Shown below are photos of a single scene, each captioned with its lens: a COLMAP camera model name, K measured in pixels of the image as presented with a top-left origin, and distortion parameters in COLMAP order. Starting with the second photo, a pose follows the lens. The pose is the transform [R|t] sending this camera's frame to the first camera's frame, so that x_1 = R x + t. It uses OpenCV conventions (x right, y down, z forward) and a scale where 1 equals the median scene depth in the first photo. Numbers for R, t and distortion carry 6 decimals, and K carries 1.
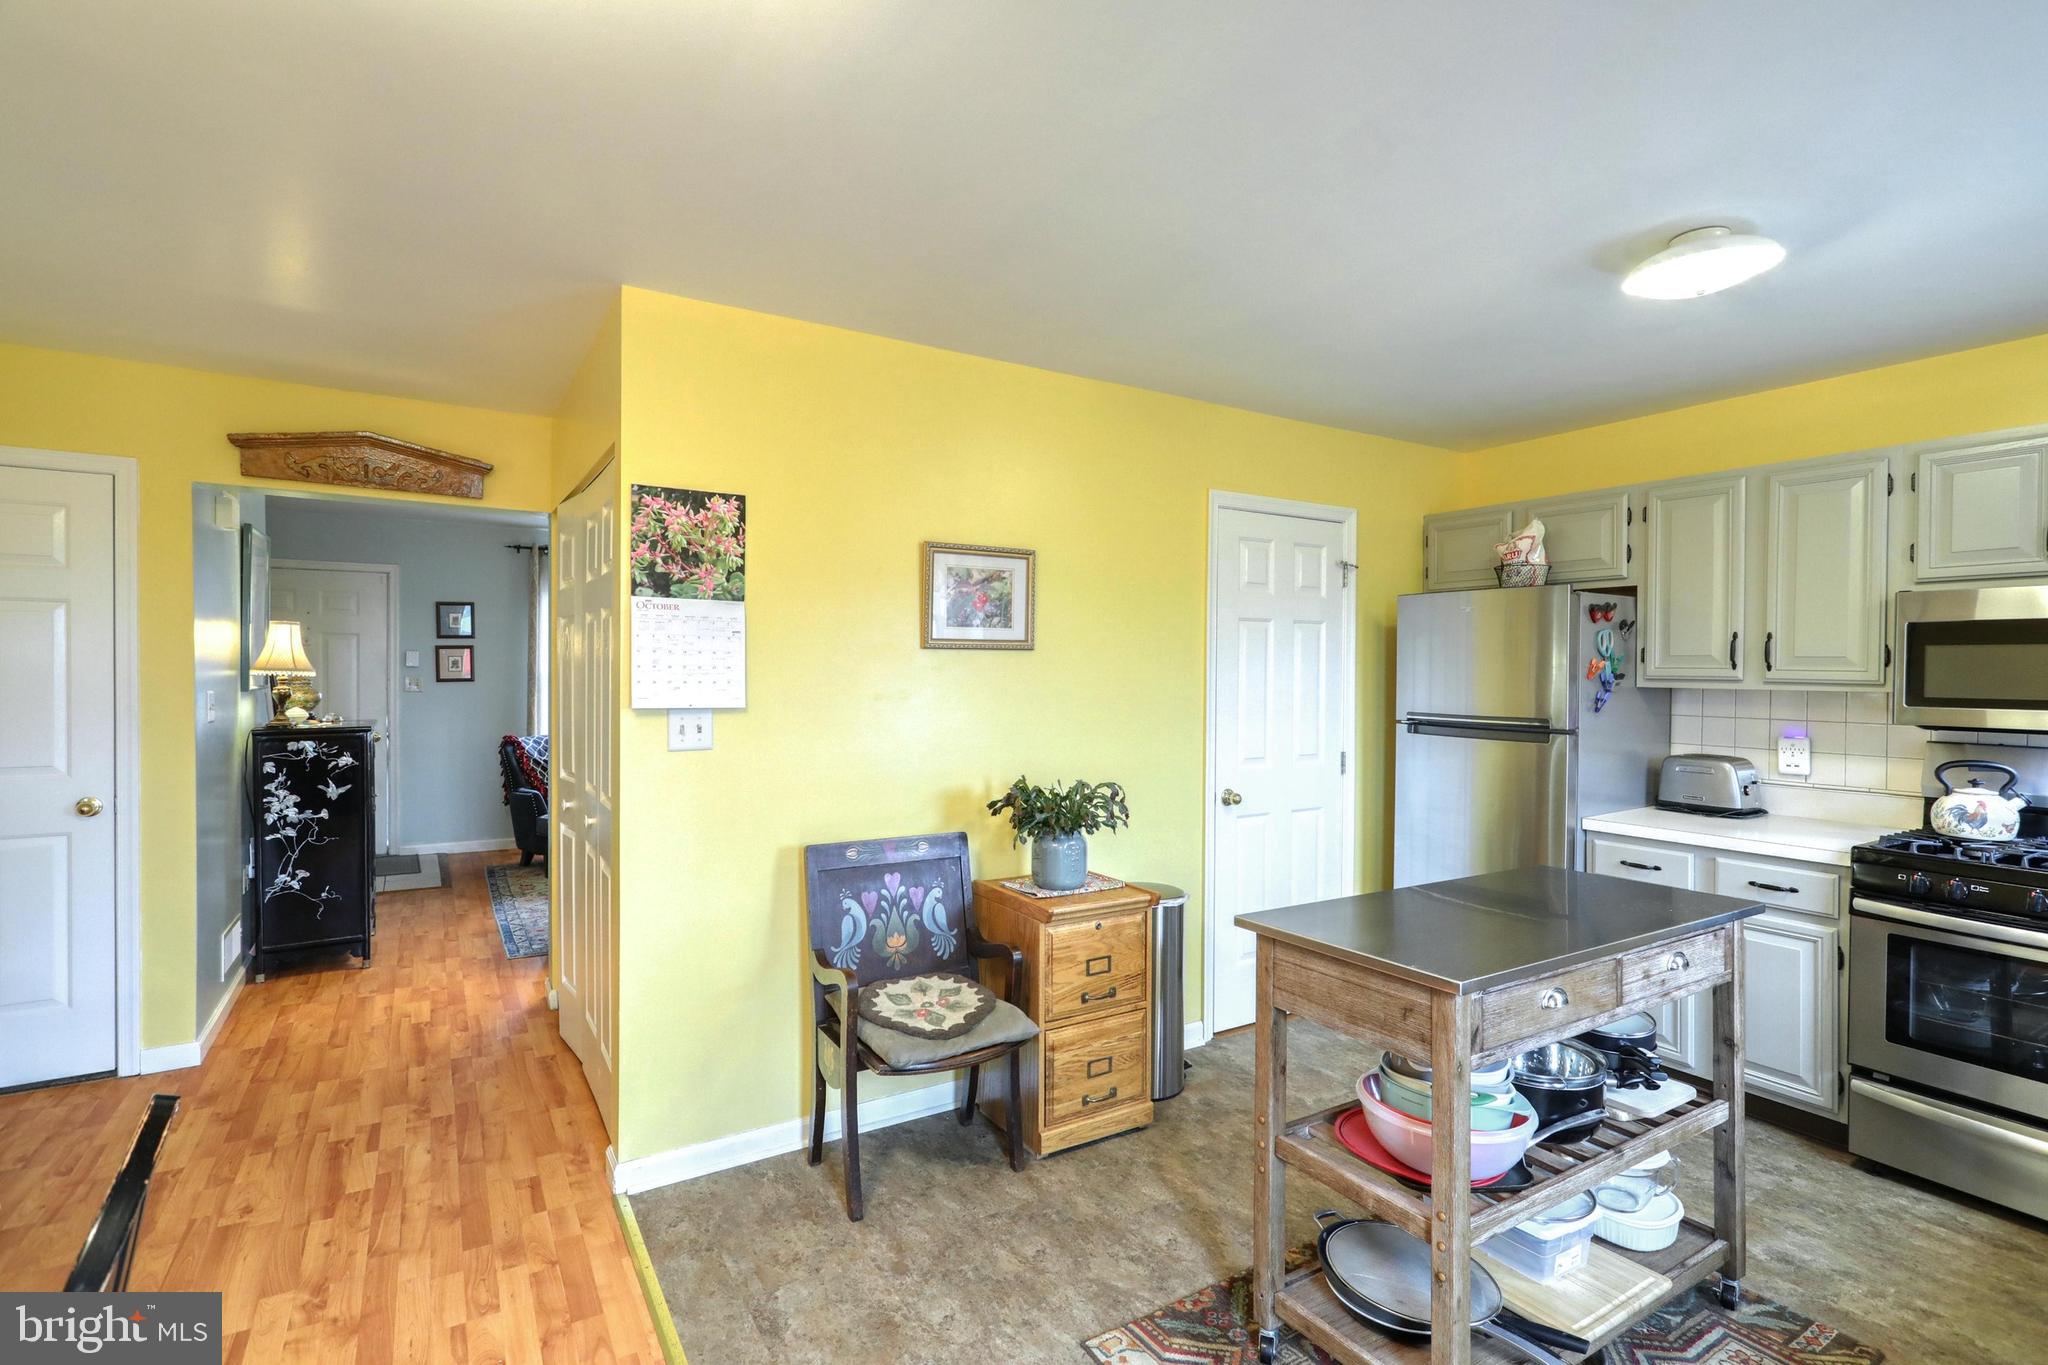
lens RADIAL K [[966.3, 0, 1053.7], [0, 966.3, 679.6], [0, 0, 1]] dist [-0.004289, 0.004053]
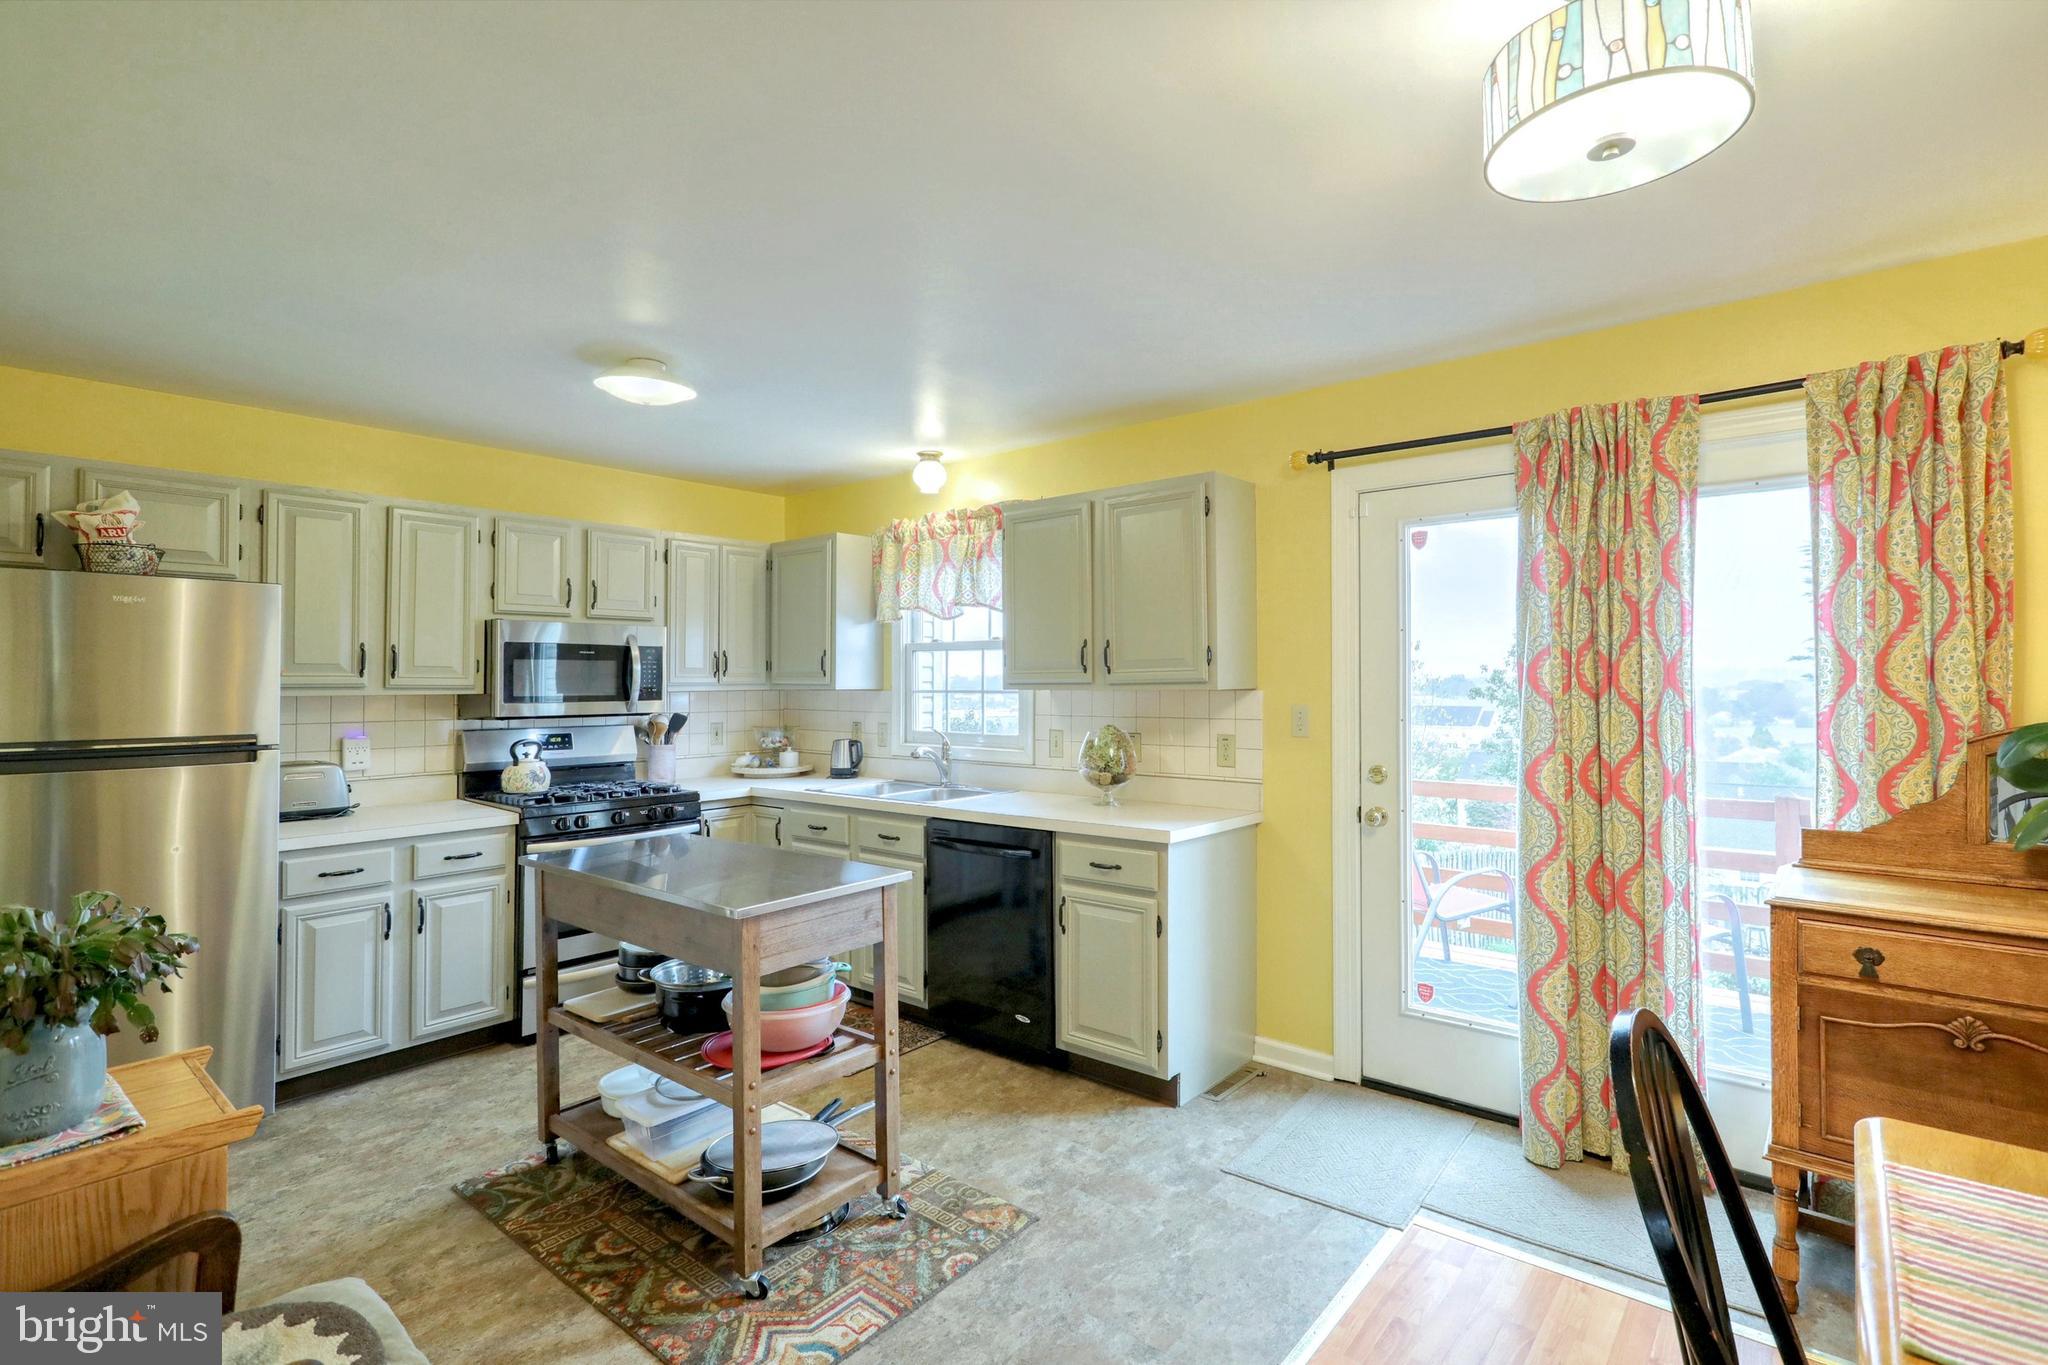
lens RADIAL K [[966.3, 0, 1010.4], [0, 966.3, 669.4], [0, 0, 1]] dist [-0.004289, 0.004053]
pose [[-0.293789, 0.005923, 0.955852, -0.579505], [0.014932, 0.999887, -0.001607, -0.006784], [-0.955754, 0.013800, -0.293844, 0.653388]]
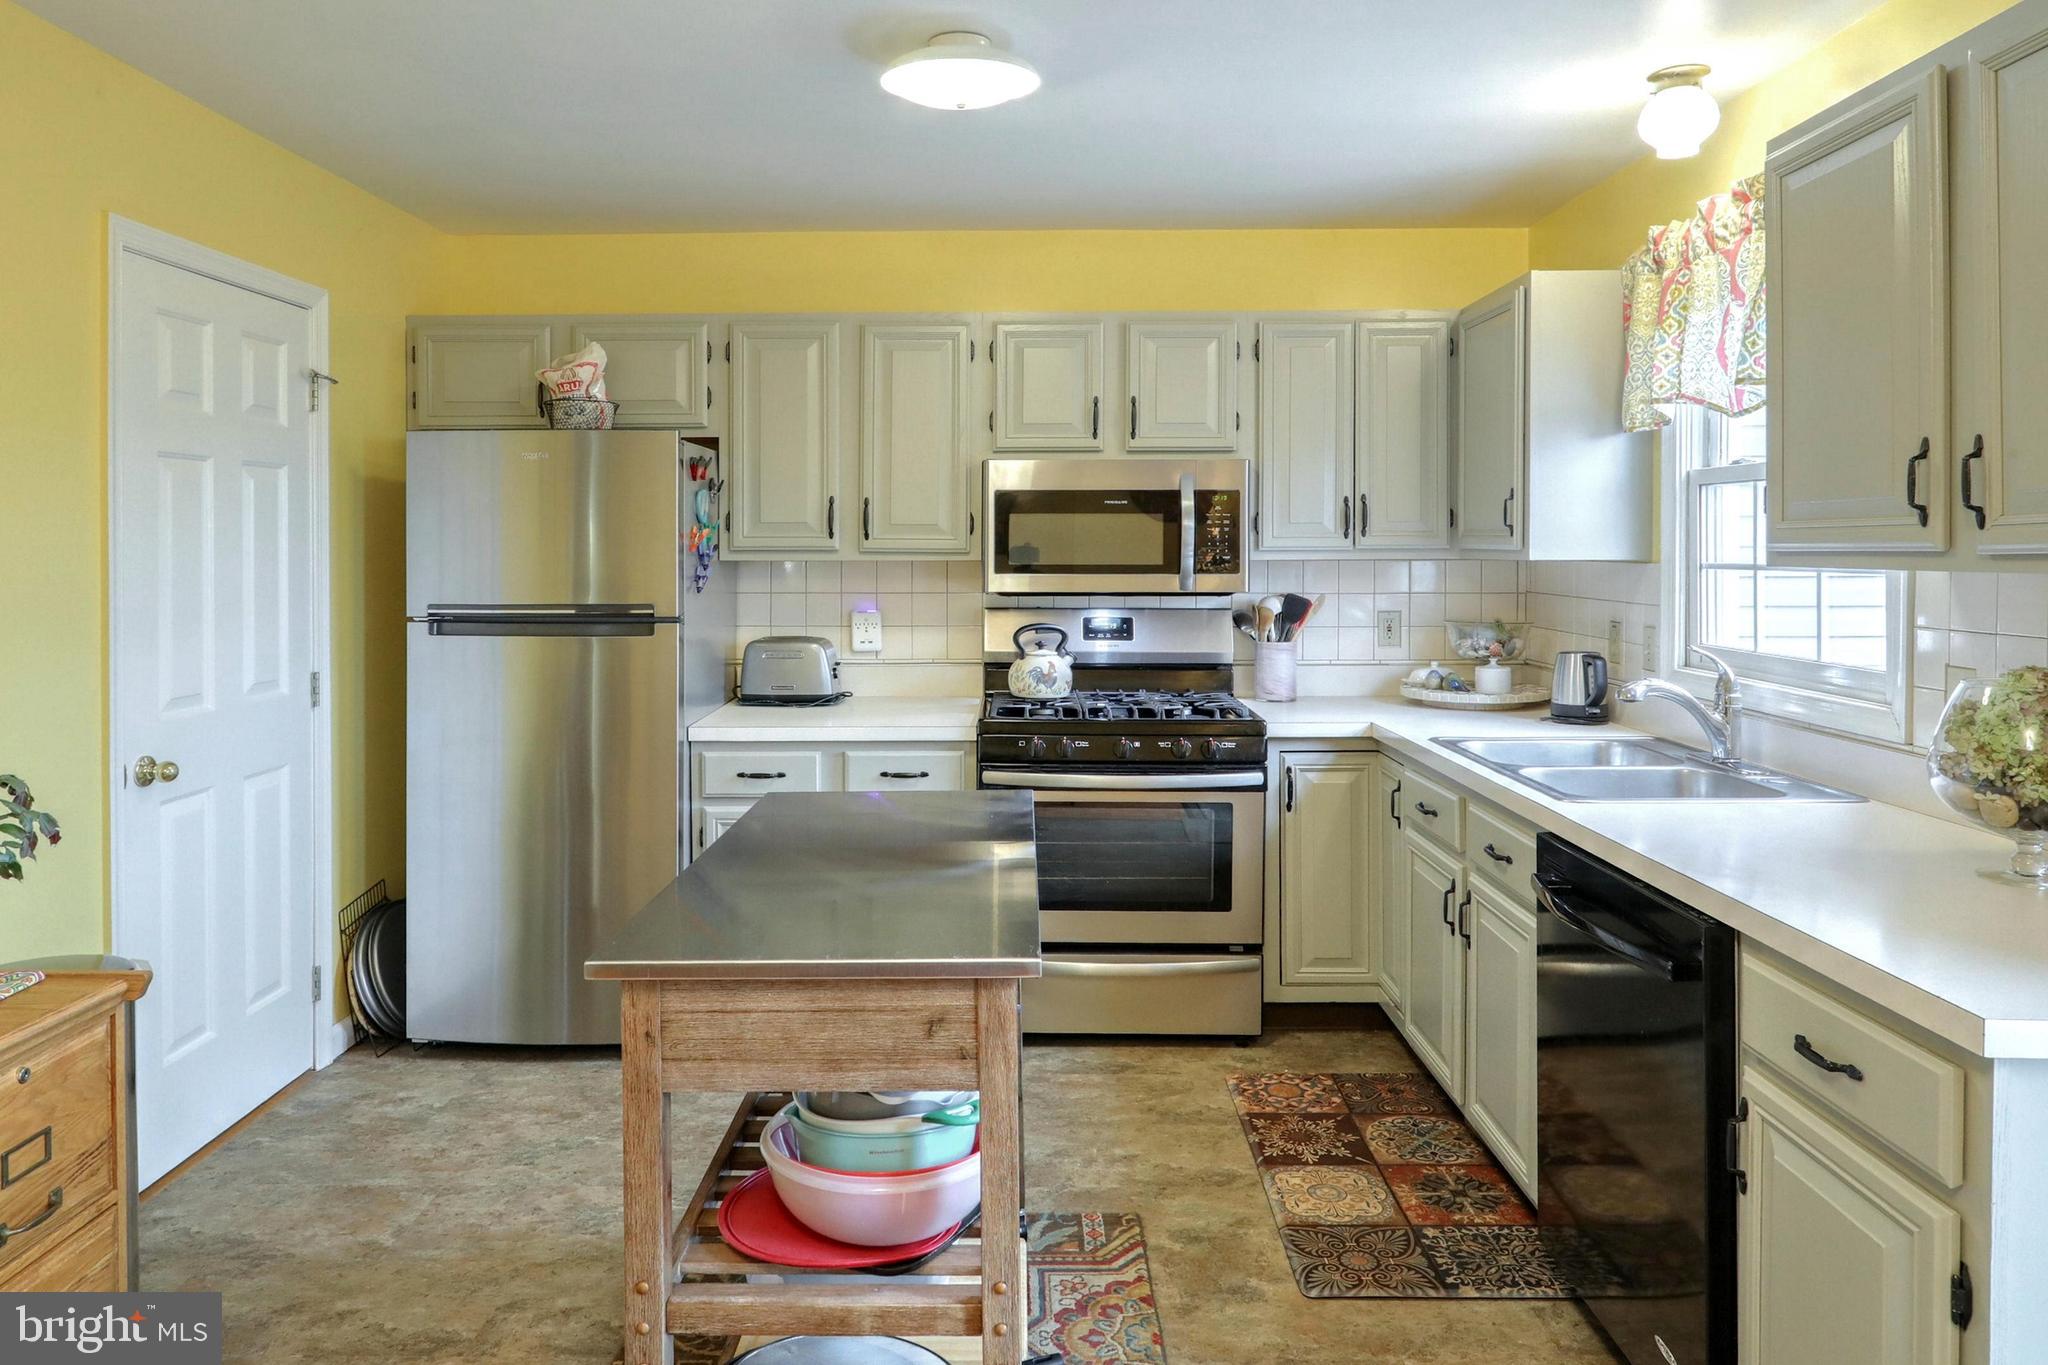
lens RADIAL K [[1268.6, 0, 999.5], [0, 1268.6, 554.0], [0, 0, 1]] dist [-0.017538, 0.006572]
pose [[0.558074, -0.013679, 0.829678, -0.187195], [0.016176, 0.999853, 0.005604, -0.000116], [-0.829633, 0.010294, 0.558214, 0.232009]]
